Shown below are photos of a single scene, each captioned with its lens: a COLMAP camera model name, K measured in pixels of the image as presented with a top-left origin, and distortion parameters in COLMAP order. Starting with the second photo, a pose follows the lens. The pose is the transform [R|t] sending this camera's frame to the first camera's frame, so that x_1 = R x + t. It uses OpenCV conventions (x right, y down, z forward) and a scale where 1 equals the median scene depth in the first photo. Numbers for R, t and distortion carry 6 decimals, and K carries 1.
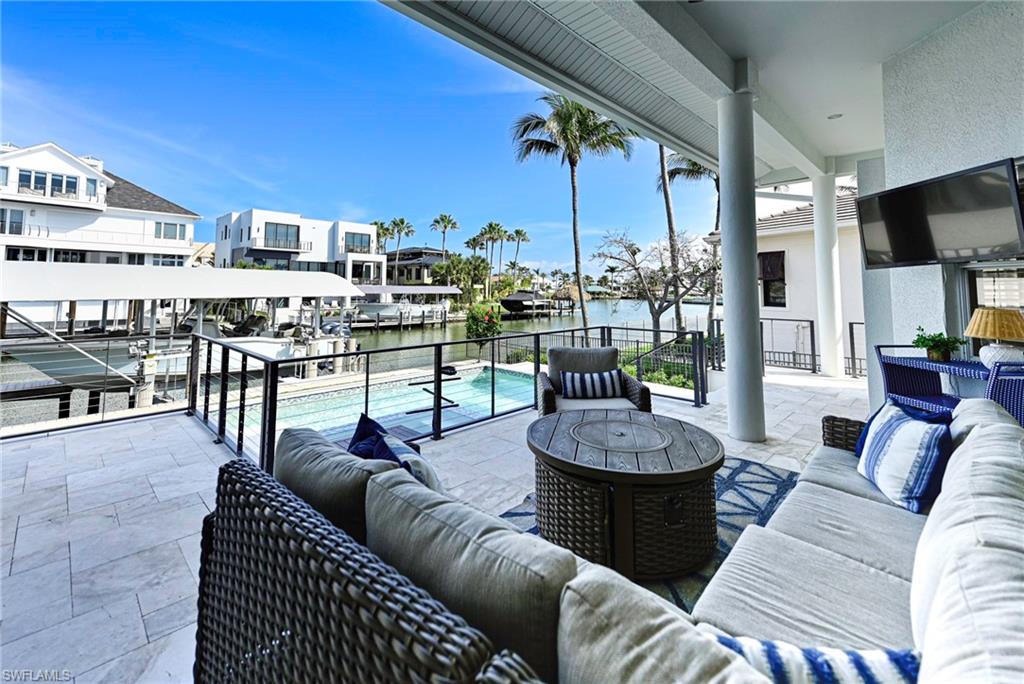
lens RADIAL K [[428.0, 0, 516.7], [0, 428.0, 273.3], [0, 0, 1]] dist [0.017686, -0.000443]
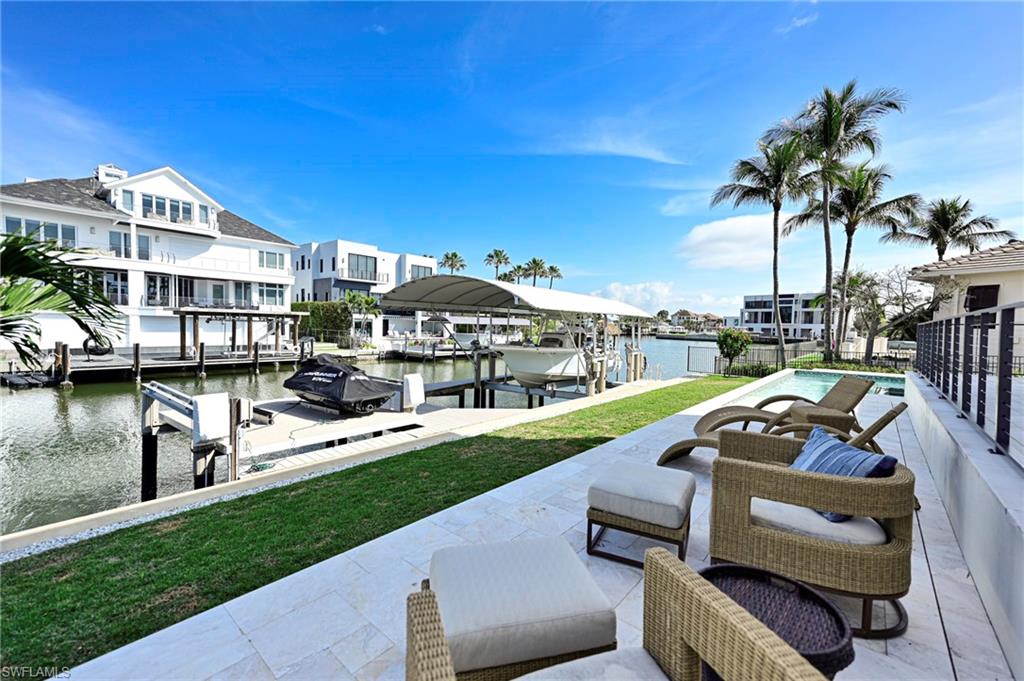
lens RADIAL K [[424.9, 0, 507.0], [0, 424.9, 344.9], [0, 0, 1]] dist [0.024251, 0.000312]
pose [[0.997404, 0.007064, 0.071656, -0.262055], [-0.012593, 0.996951, 0.077005, 0.014679], [-0.070893, -0.077707, 0.994452, -0.053619]]
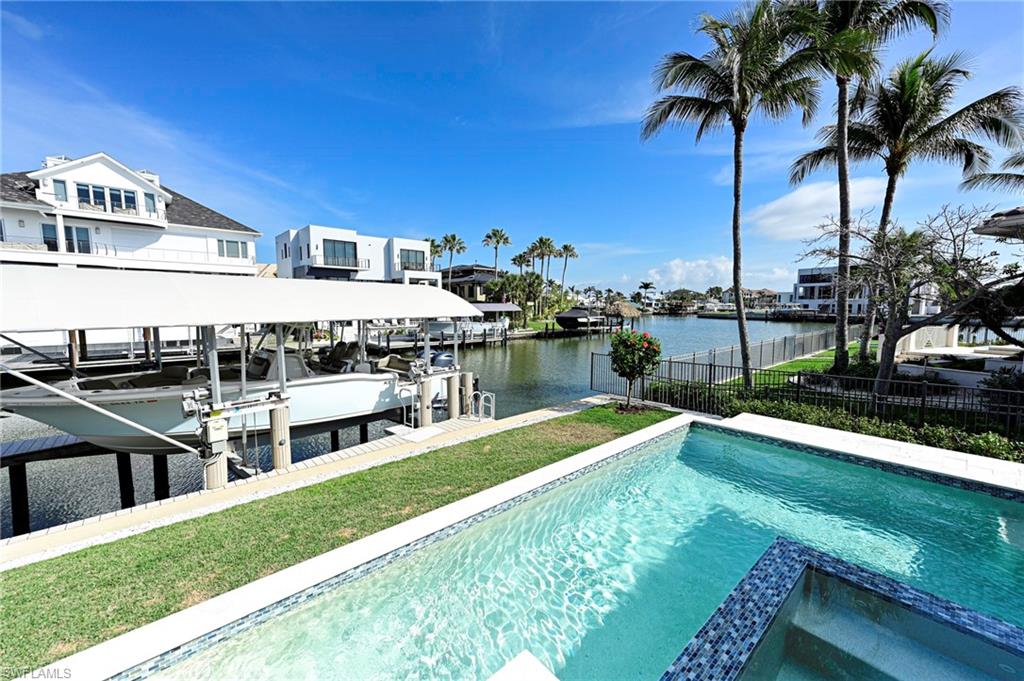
lens RADIAL K [[390.8, 0, 512.9], [0, 390.8, 349.2], [0, 0, 1]] dist [0.024893, 0.000053]
pose [[0.997154, 0.000953, -0.075390, -0.076676], [0.010075, 0.989269, 0.145761, 0.003195], [0.074720, -0.146106, 0.986443, 0.099171]]
